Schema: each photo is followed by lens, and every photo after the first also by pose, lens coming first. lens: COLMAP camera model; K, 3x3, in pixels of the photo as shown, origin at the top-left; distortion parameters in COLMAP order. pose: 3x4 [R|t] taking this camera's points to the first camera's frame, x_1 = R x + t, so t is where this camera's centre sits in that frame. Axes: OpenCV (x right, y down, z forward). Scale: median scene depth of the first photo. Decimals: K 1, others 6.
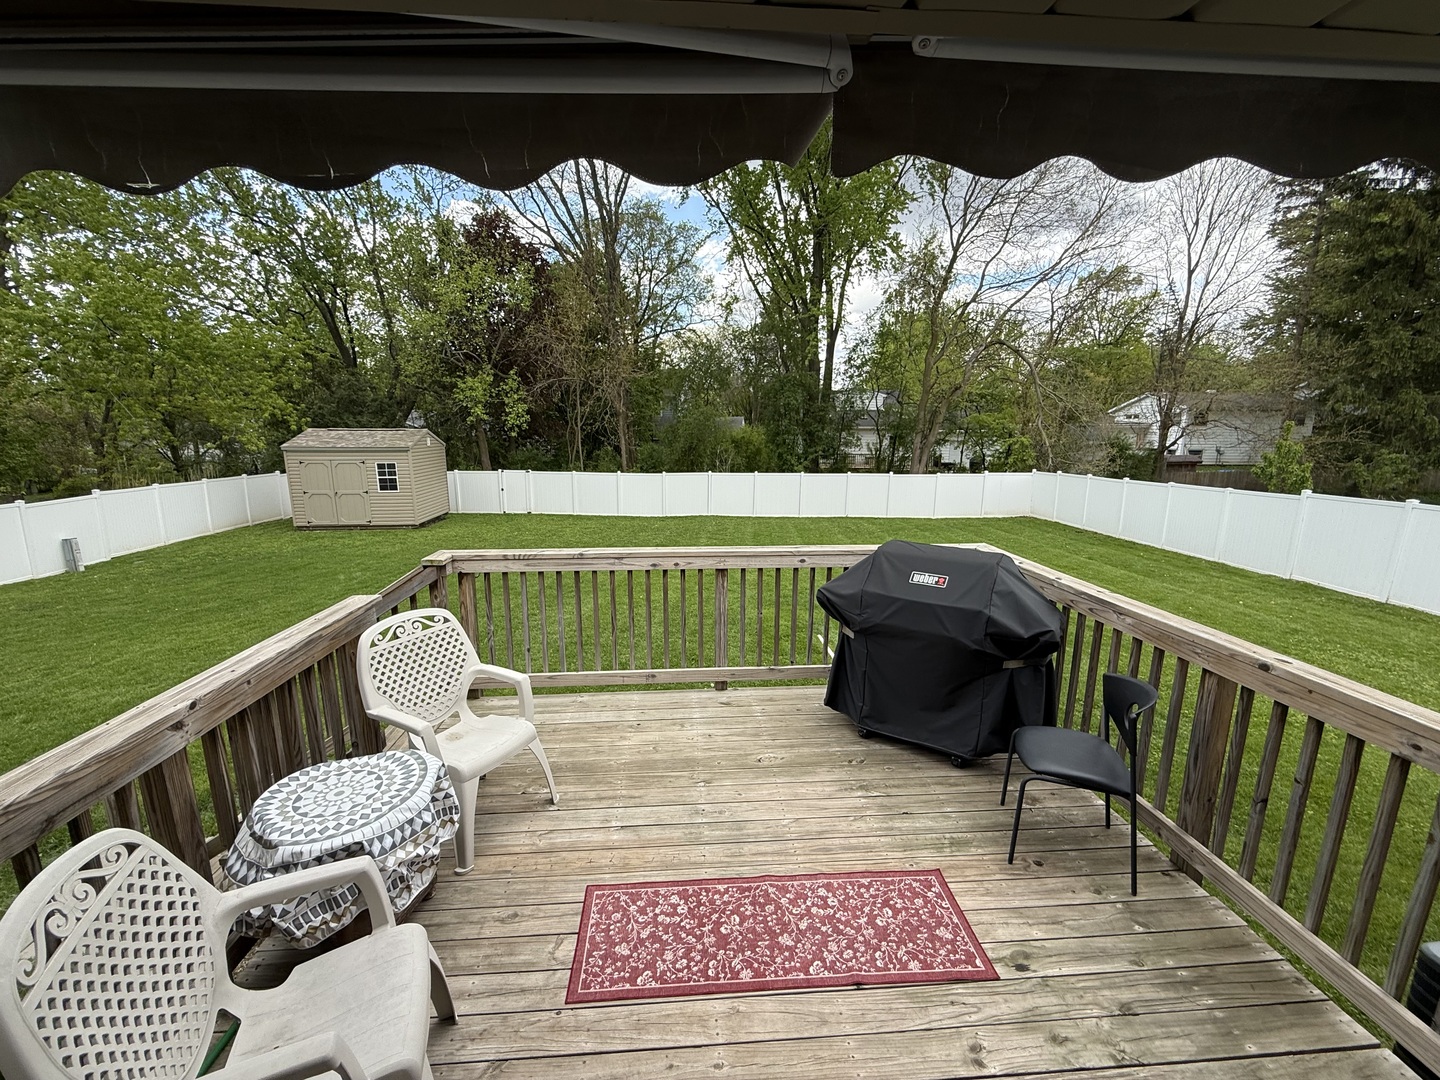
lens RADIAL K [[583.3, 0, 718.6], [0, 583.3, 545.3], [0, 0, 1]] dist [-0.000452, 0.000079]
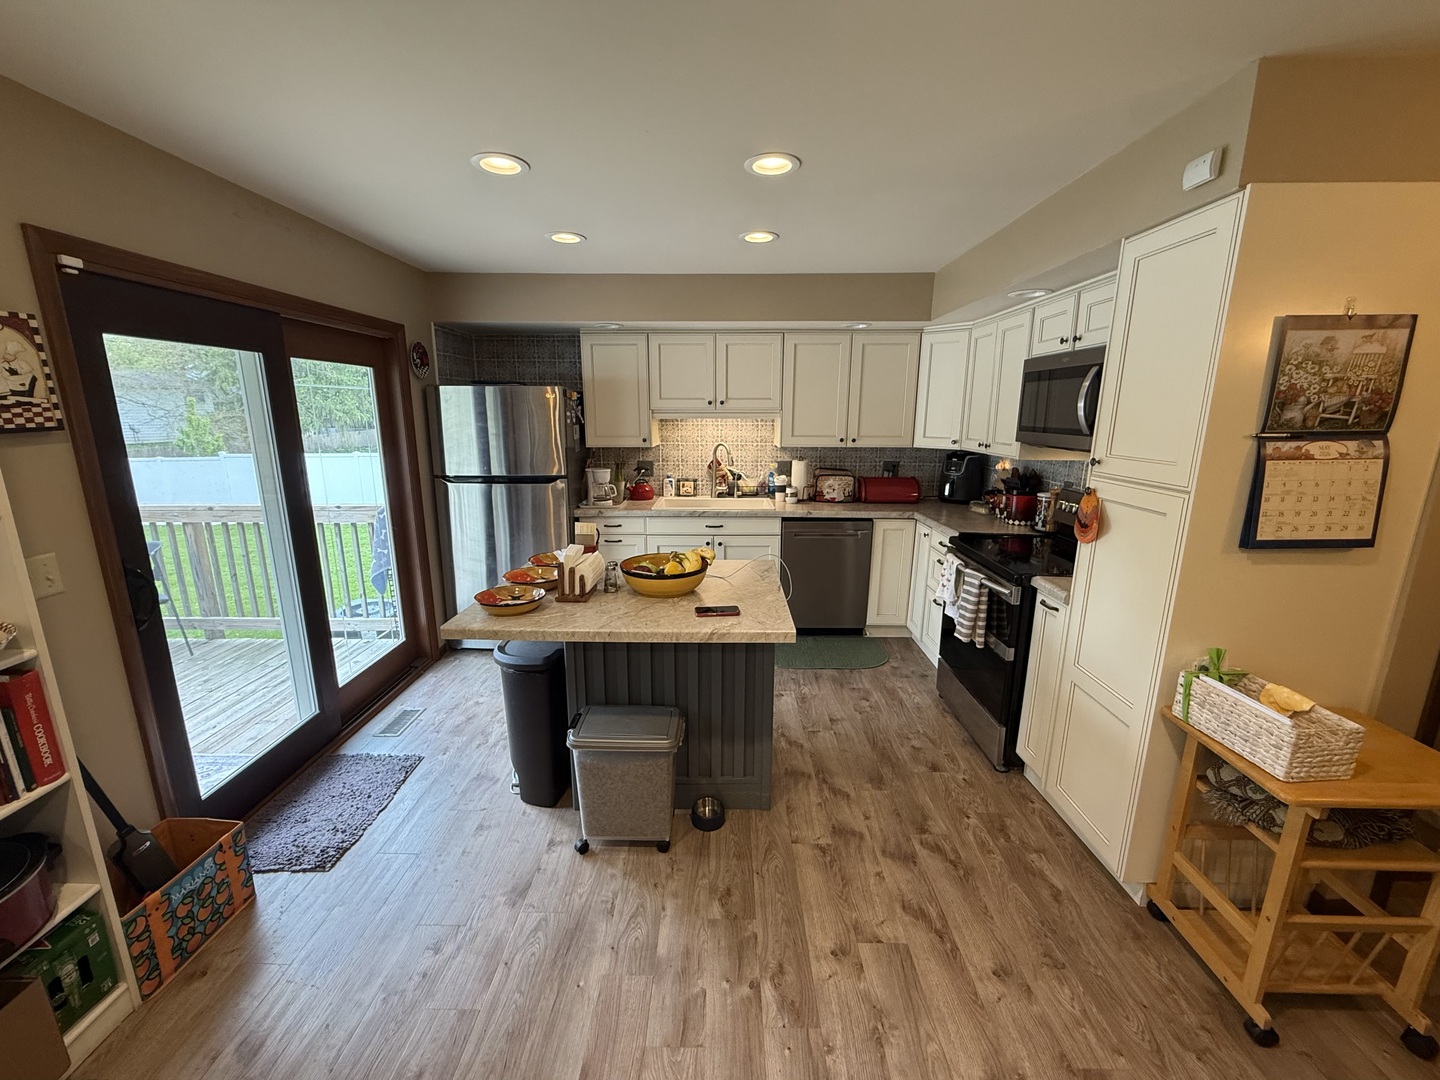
lens RADIAL K [[583.3, 0, 715.2], [0, 583.3, 536.3], [0, 0, 1]] dist [-0.000452, 0.000079]
pose [[0.089708, -0.216309, 0.972195, -0.084577], [0.196012, 0.960874, 0.195704, 0.022616], [-0.976490, 0.173005, 0.128597, -0.090215]]
